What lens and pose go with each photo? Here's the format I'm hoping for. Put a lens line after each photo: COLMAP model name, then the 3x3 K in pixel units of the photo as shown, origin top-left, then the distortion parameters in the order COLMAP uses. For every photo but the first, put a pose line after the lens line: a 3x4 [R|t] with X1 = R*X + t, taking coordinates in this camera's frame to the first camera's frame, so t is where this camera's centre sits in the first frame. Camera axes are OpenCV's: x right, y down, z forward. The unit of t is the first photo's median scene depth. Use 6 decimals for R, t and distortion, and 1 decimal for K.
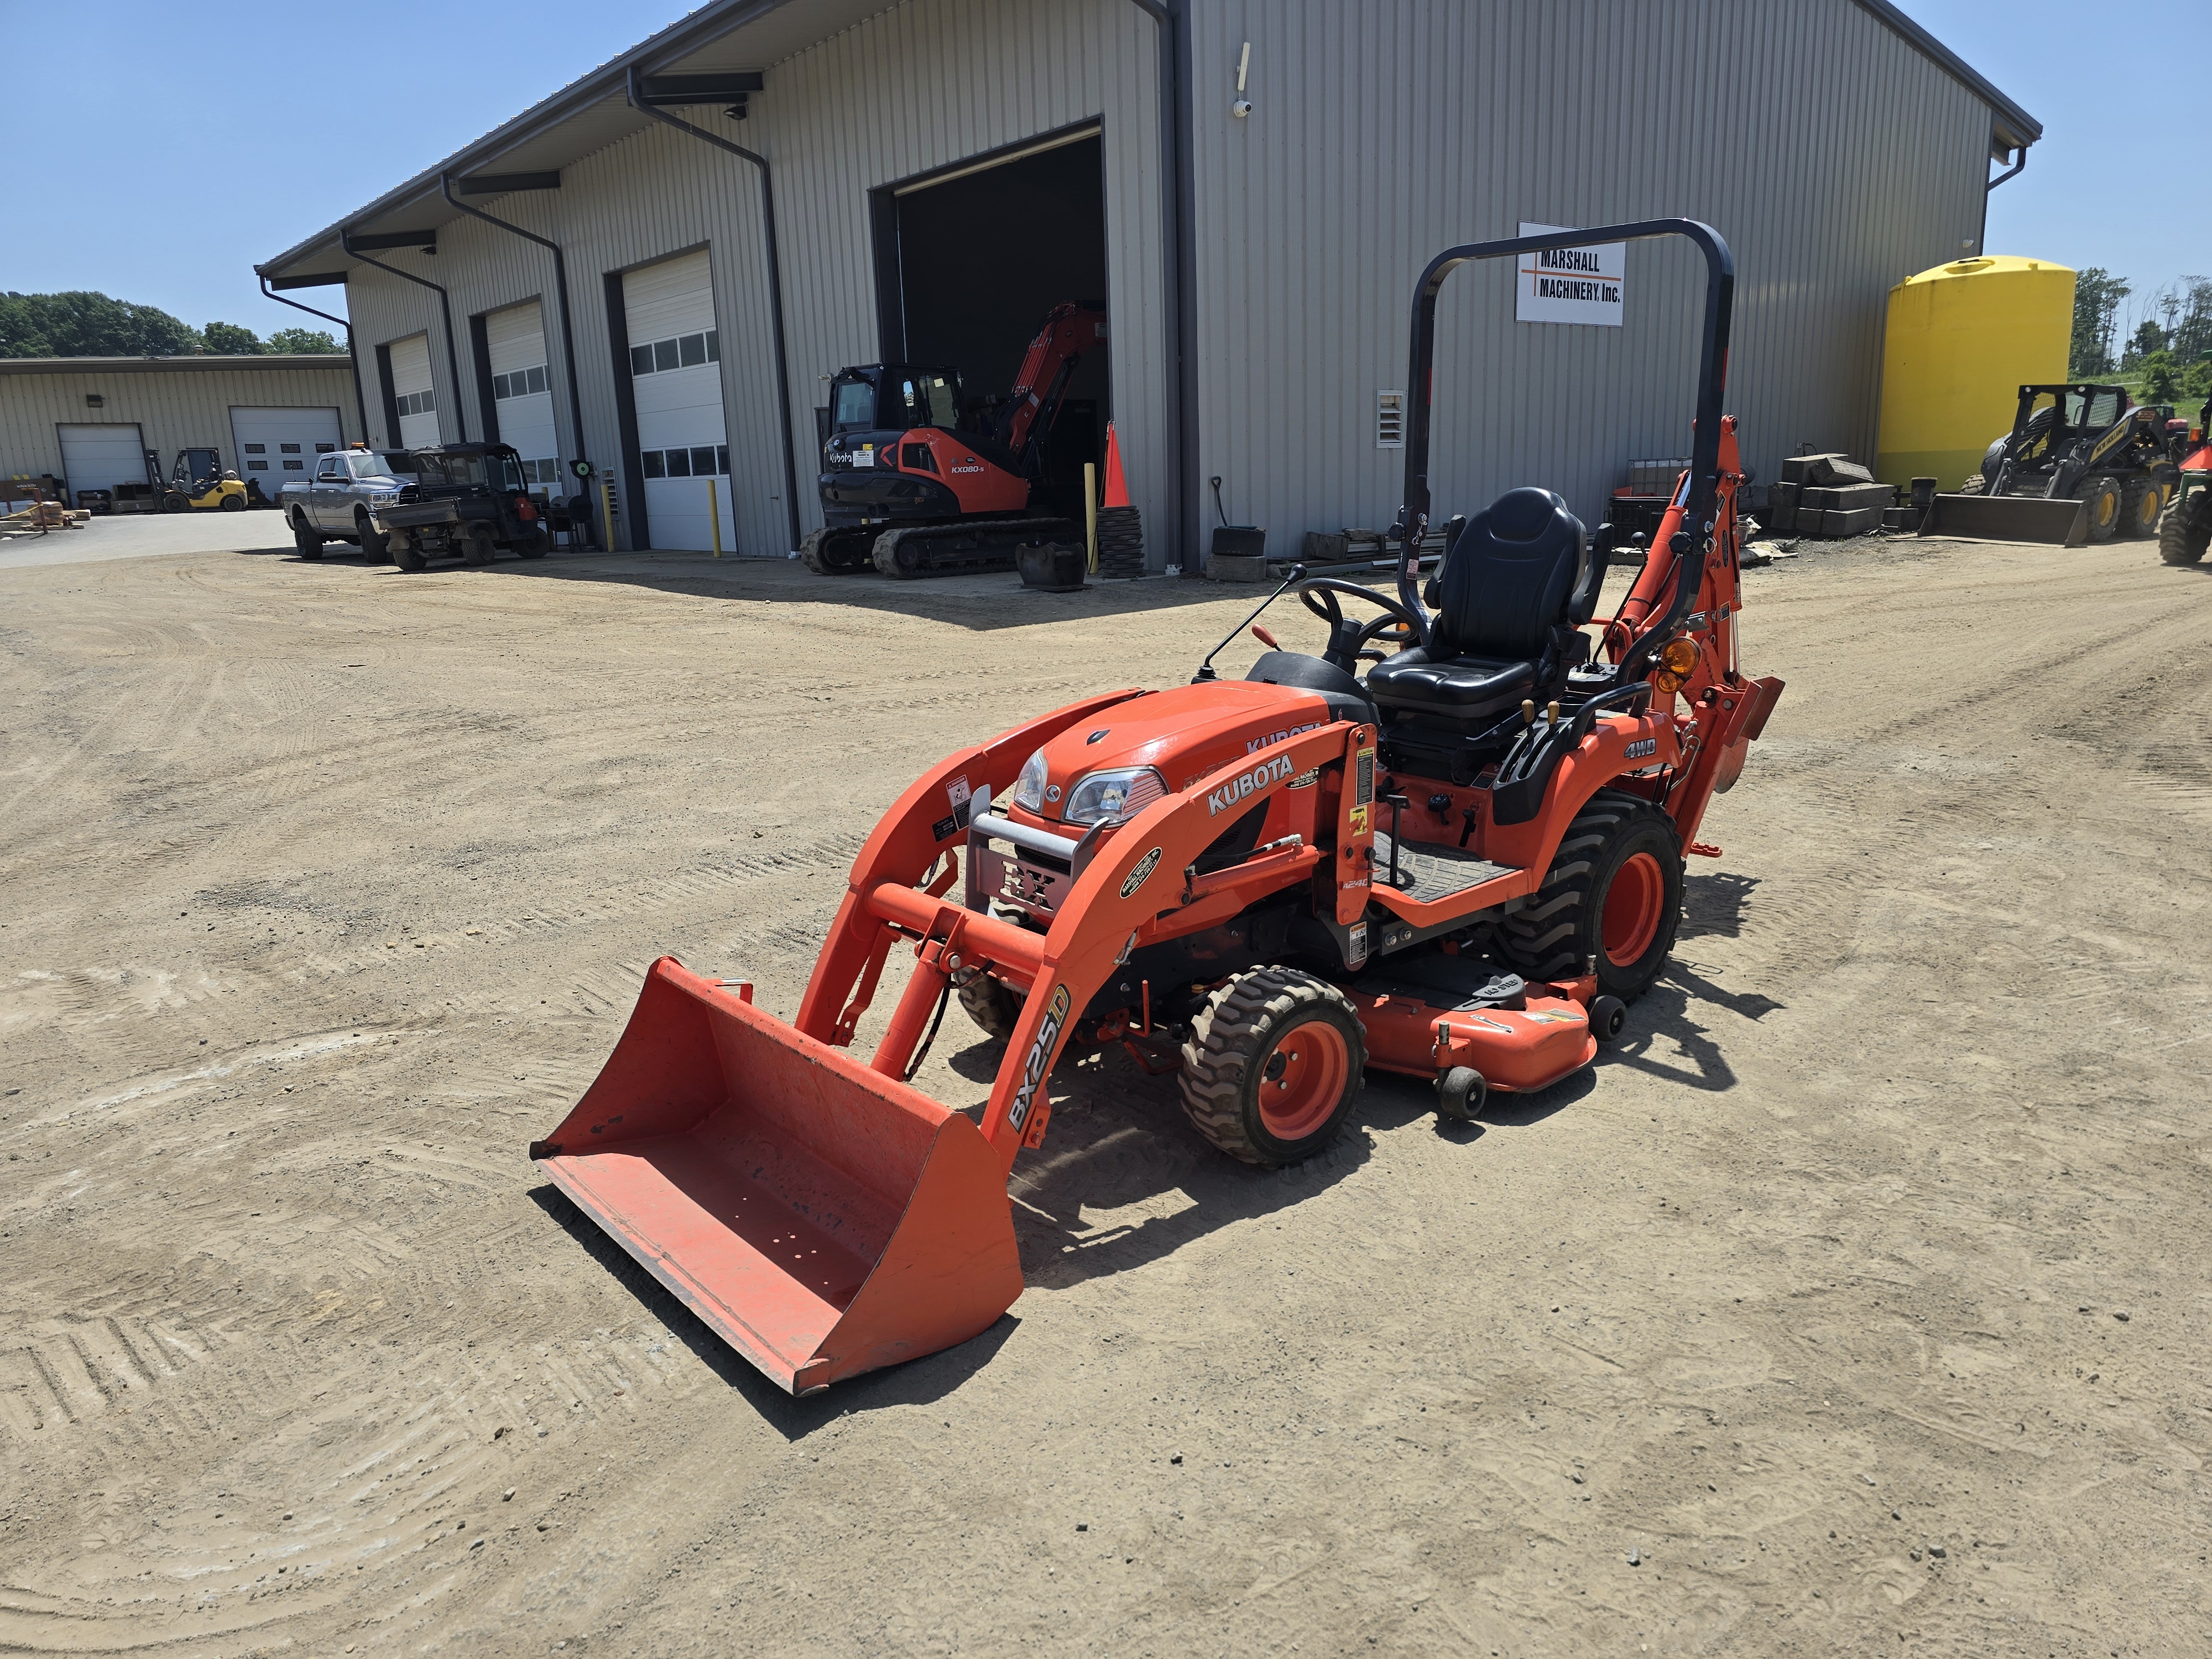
lens RADIAL K [[1483.3, 0, 1128.1], [0, 1483.3, 831.0], [0, 0, 1]] dist [0.055796, -0.051156]
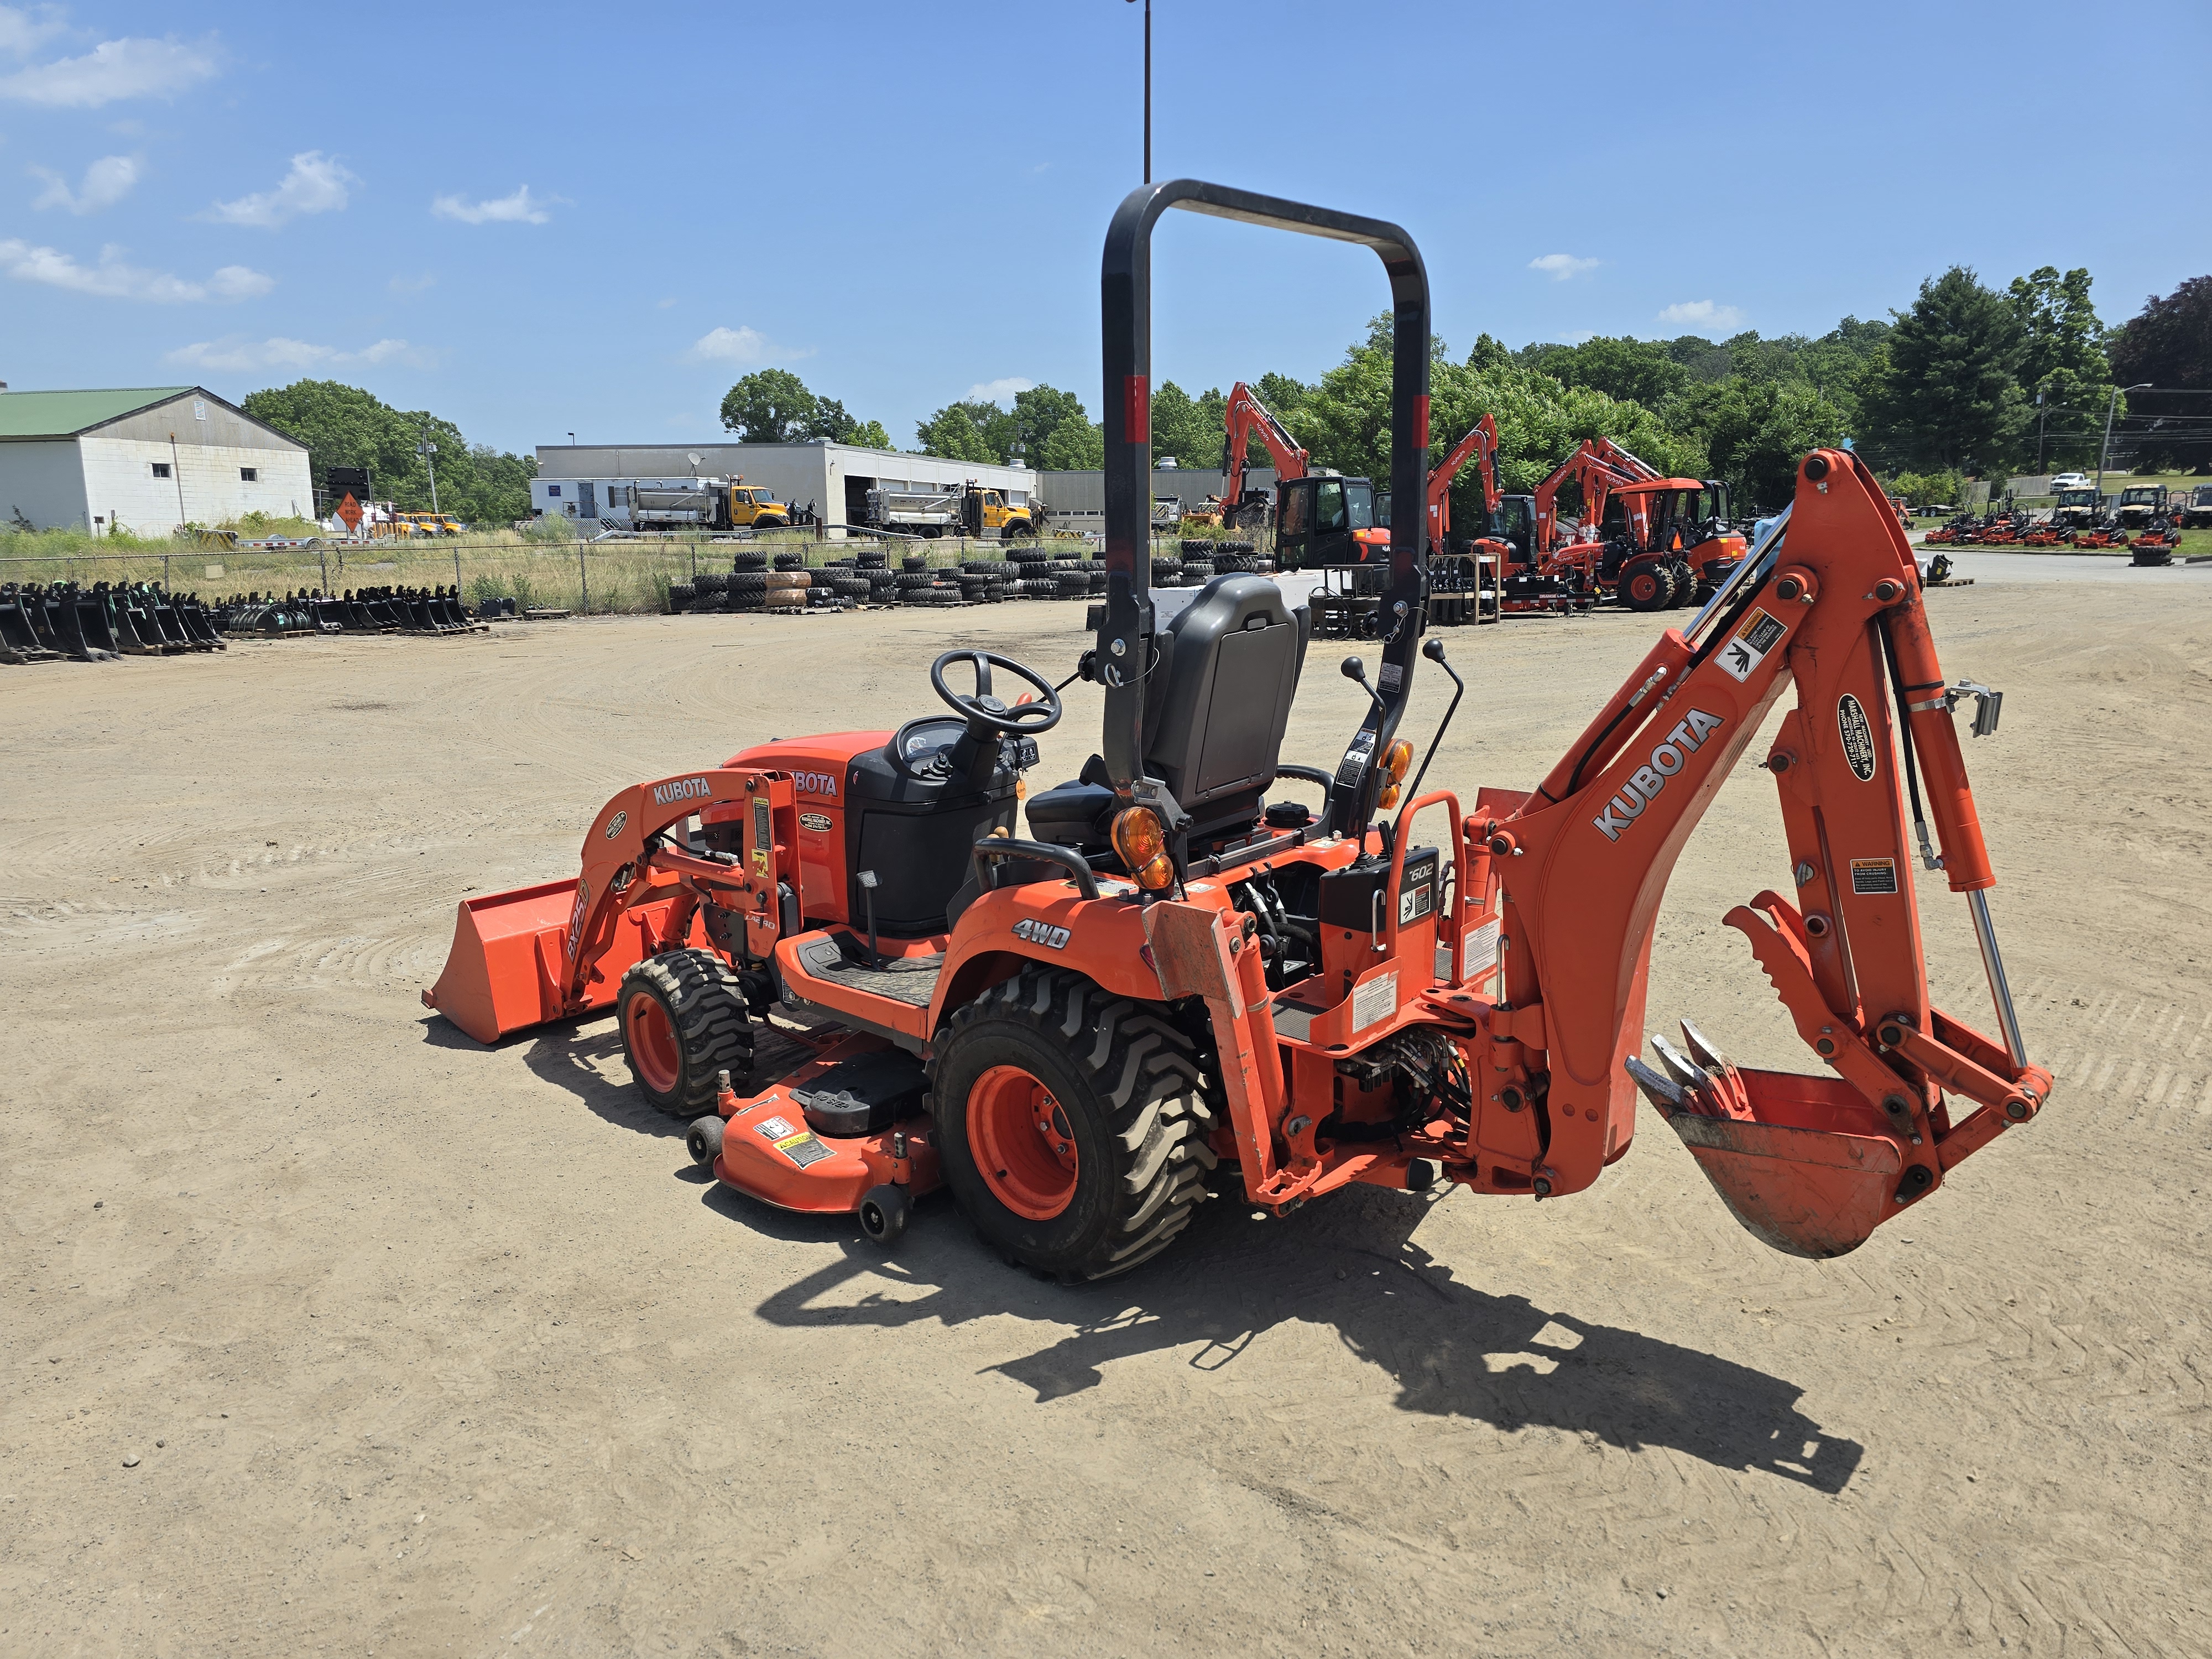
lens RADIAL K [[1483.3, 0, 1106.0], [0, 1483.3, 819.3], [0, 0, 1]] dist [0.055796, -0.051156]
pose [[0.114917, 0.217433, -0.969287, 0.952233], [-0.225795, 0.955928, 0.187666, -0.230995], [0.967373, 0.197294, 0.158948, 0.832100]]
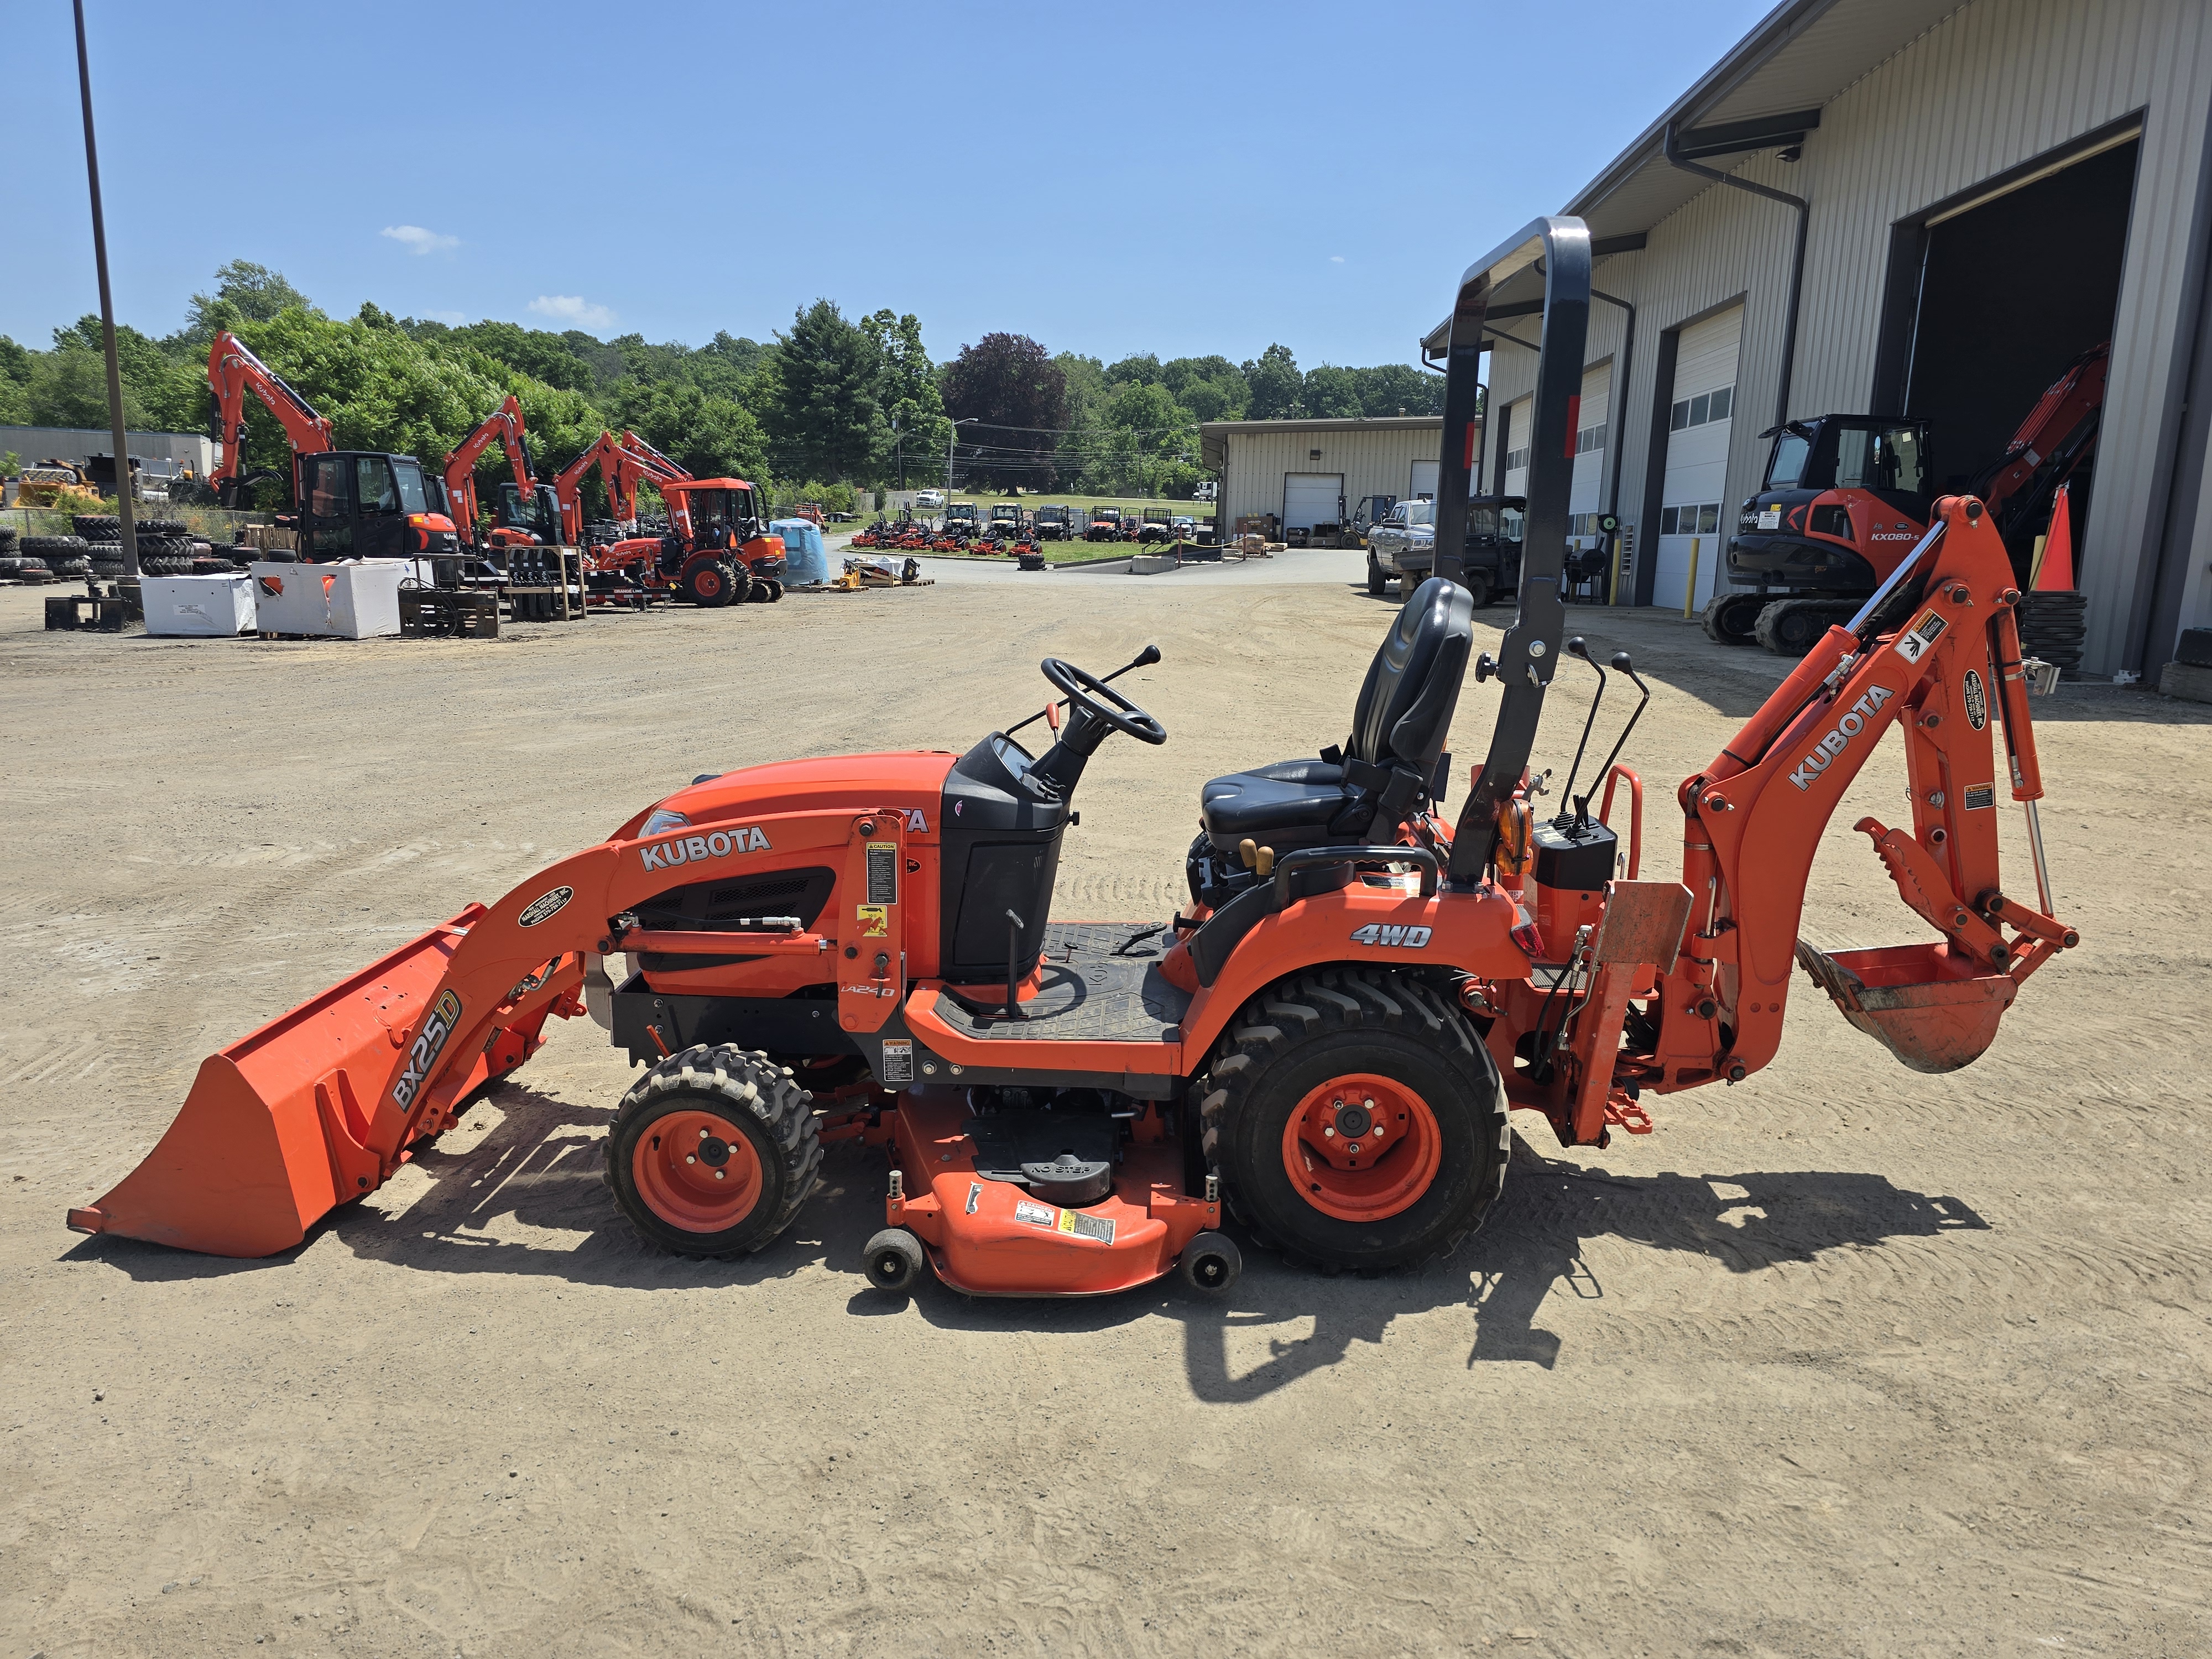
lens RADIAL K [[1483.3, 0, 1130.9], [0, 1483.3, 828.6], [0, 0, 1]] dist [0.055796, -0.051156]
pose [[0.729212, 0.179184, -0.660411, 0.664748], [-0.202932, 0.978319, 0.041366, -0.101657], [0.653504, 0.103854, 0.749764, 0.332858]]
